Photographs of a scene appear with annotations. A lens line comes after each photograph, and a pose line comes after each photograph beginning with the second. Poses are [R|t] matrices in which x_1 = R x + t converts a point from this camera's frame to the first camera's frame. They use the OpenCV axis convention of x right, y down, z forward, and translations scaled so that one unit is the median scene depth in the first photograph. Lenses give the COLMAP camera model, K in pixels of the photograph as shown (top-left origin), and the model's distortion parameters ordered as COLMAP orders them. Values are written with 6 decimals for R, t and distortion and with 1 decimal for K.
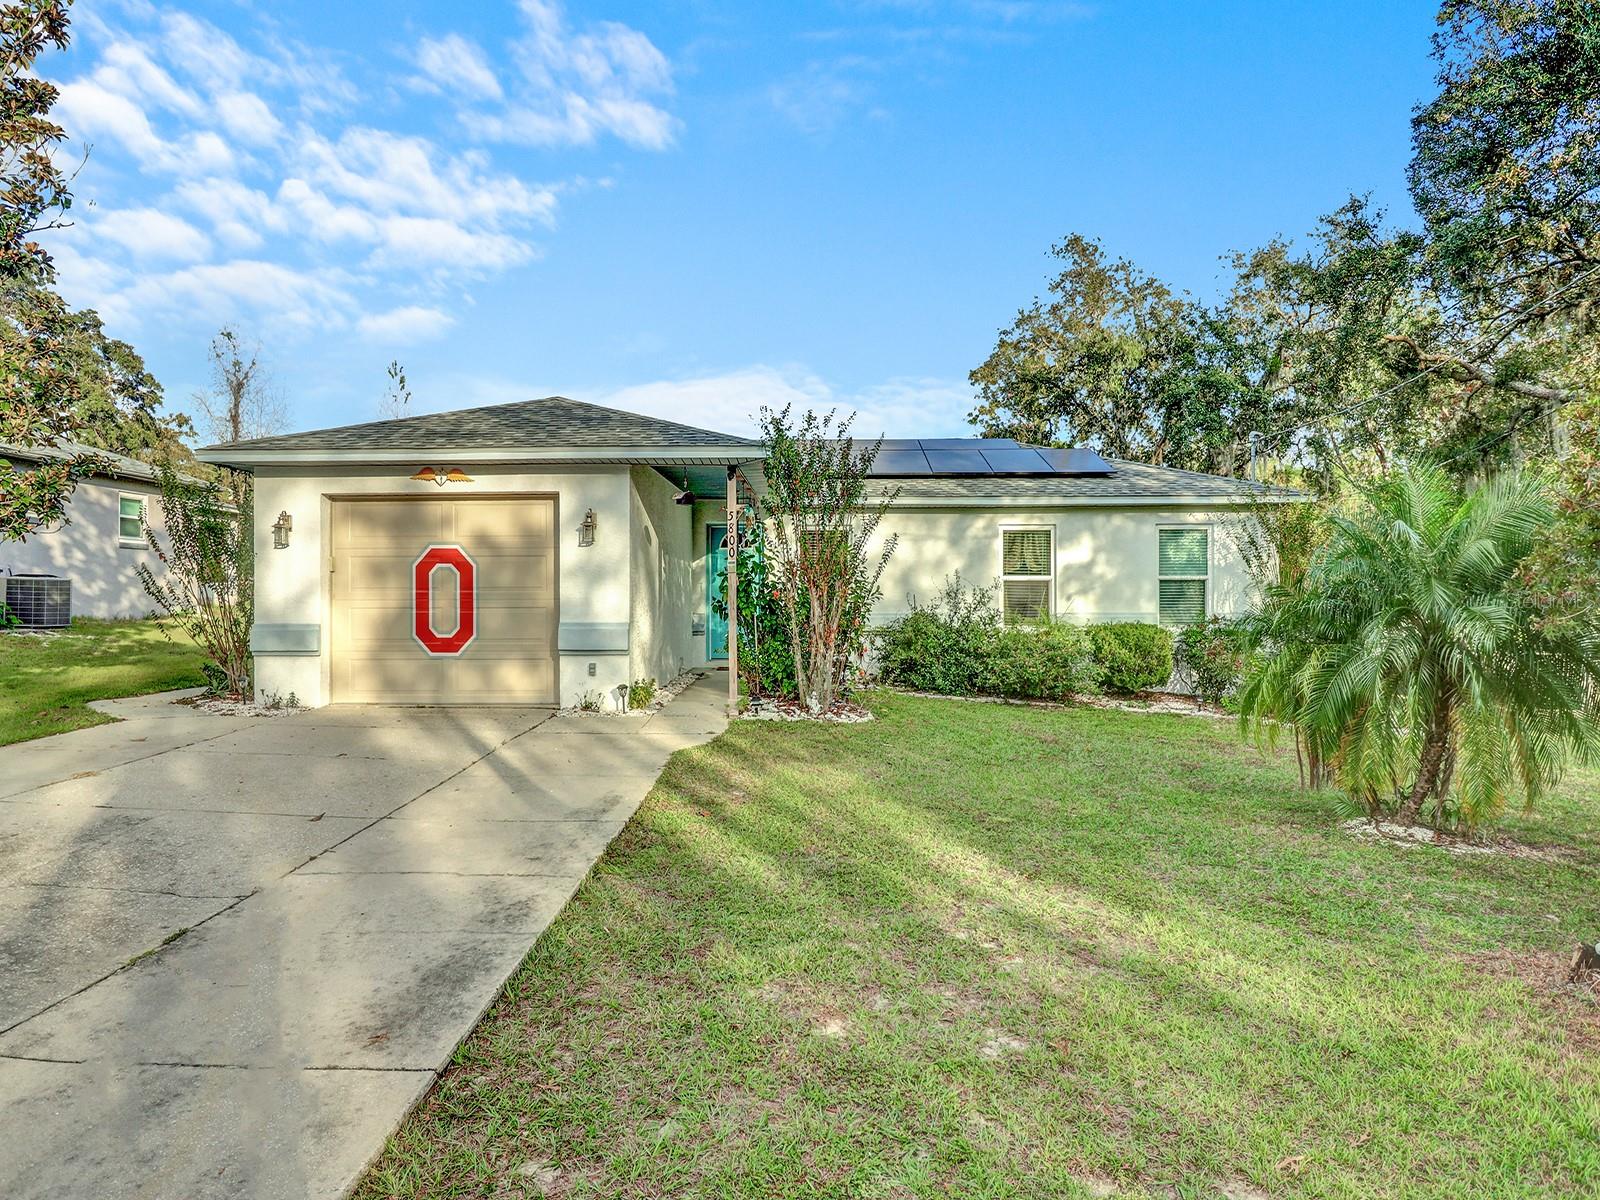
lens RADIAL K [[986.0, 0, 808.9], [0, 986.0, 597.4], [0, 0, 1]] dist [-0.000803, 0.003523]
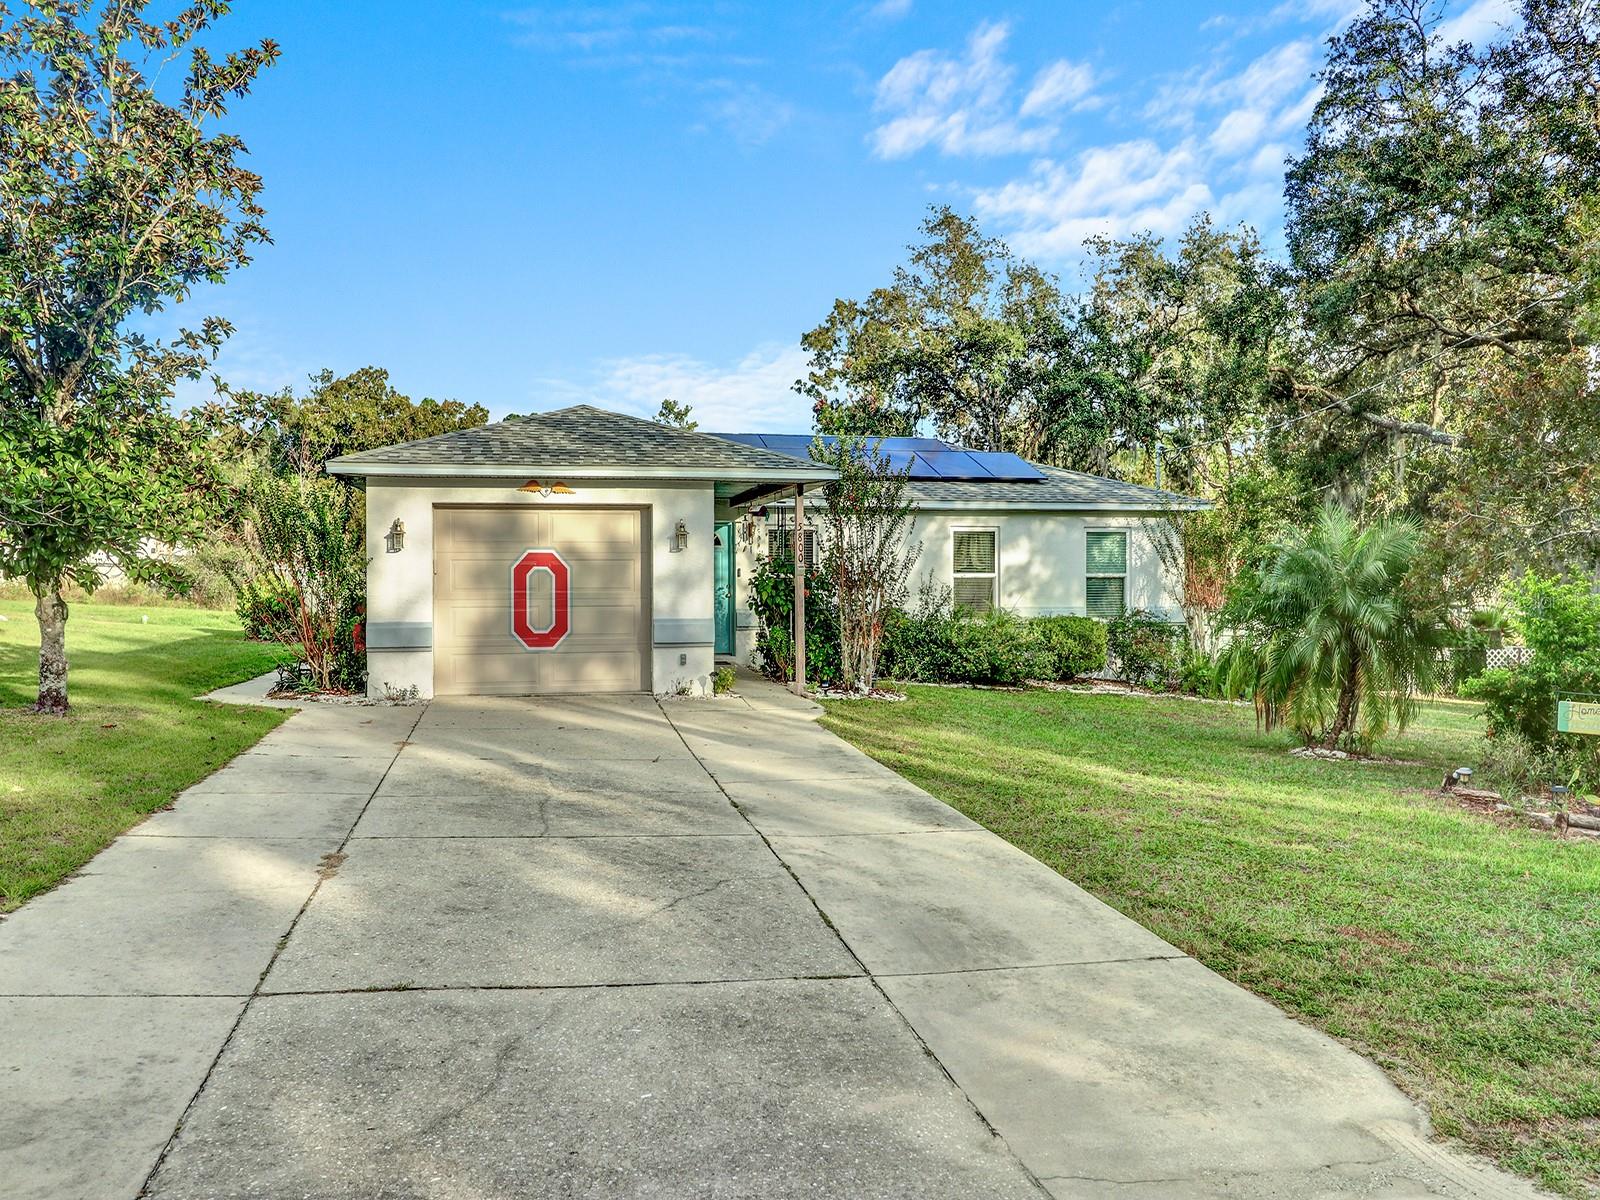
lens RADIAL K [[1300.6, 0, 800.0], [0, 1300.6, 600.0], [0, 0, 1]] dist [0.015069, -0.006354]
pose [[0.970289, -0.003895, 0.241918, -0.334224], [0.001276, 0.999939, 0.010983, -0.009507], [-0.241946, -0.010348, 0.970235, -0.370411]]
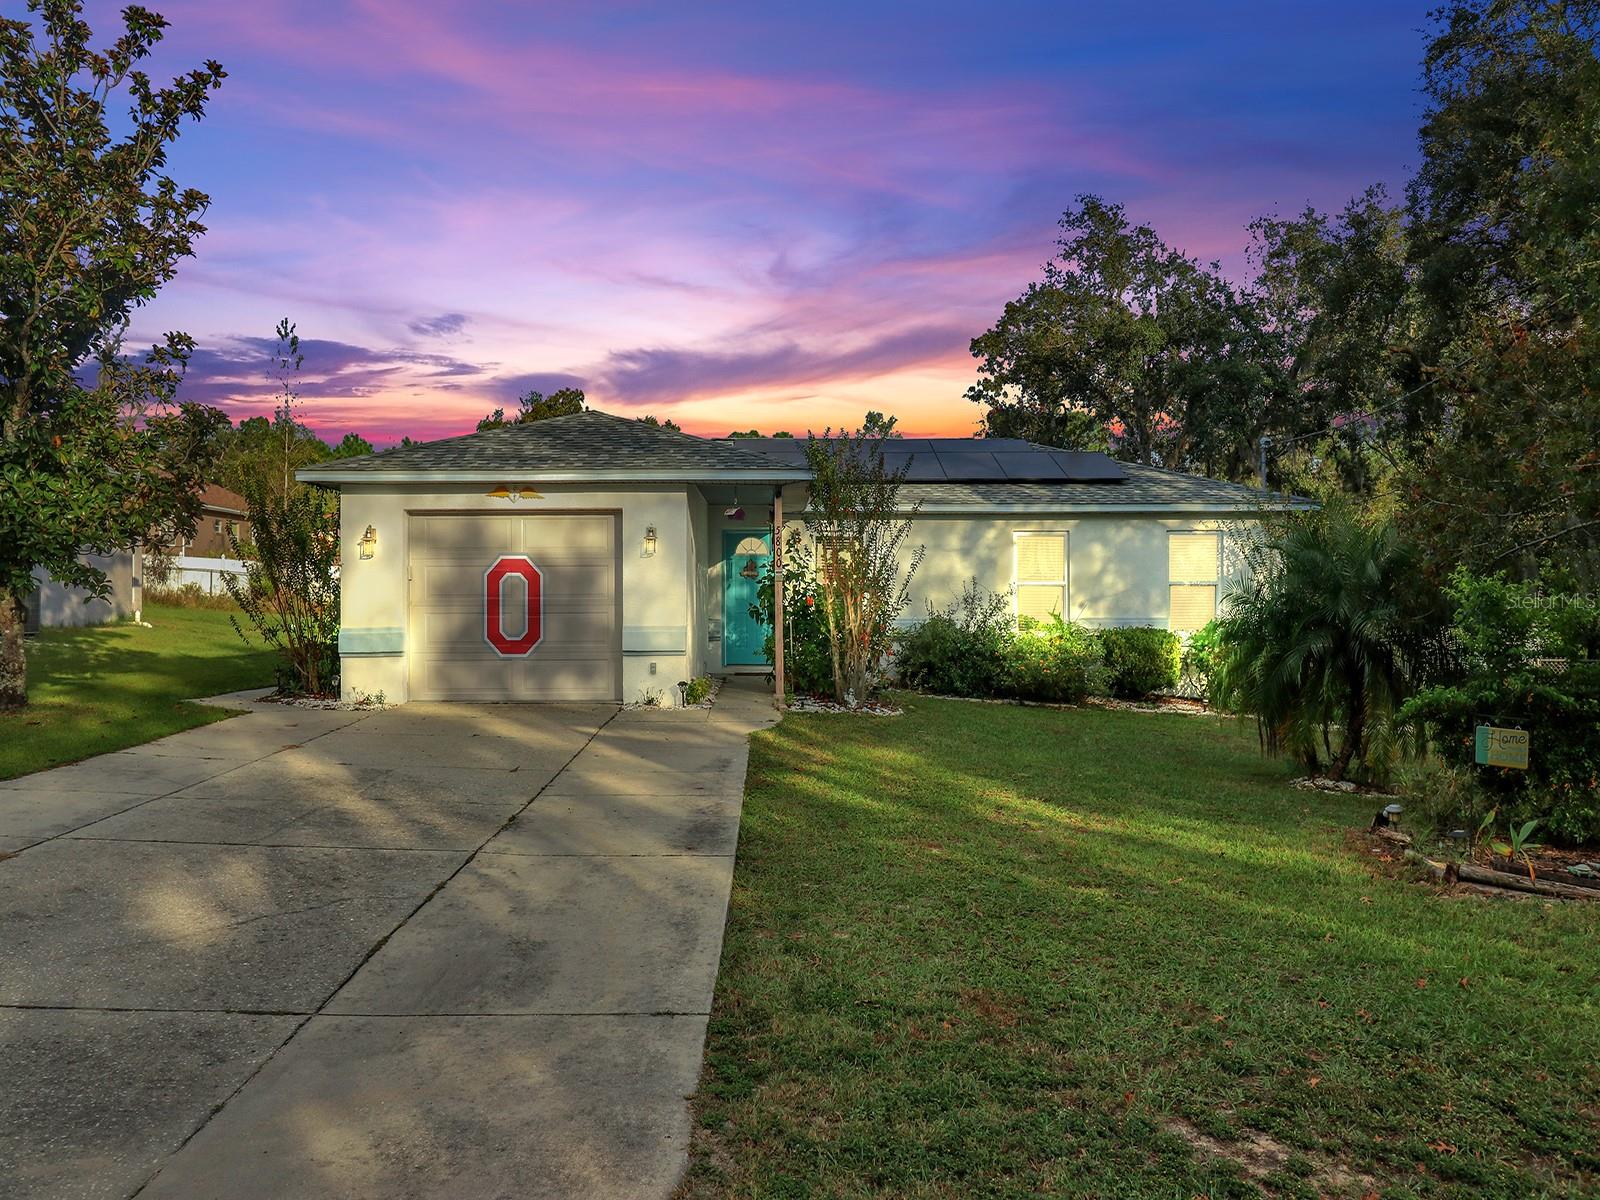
lens RADIAL K [[1300.6, 0, 800.0], [0, 1300.6, 600.0], [0, 0, 1]] dist [0.015069, -0.006354]
pose [[0.999298, -0.000649, 0.037461, -0.080517], [0.000728, 0.999998, -0.002102, -0.000661], [-0.037459, 0.002128, 0.999296, -0.346514]]
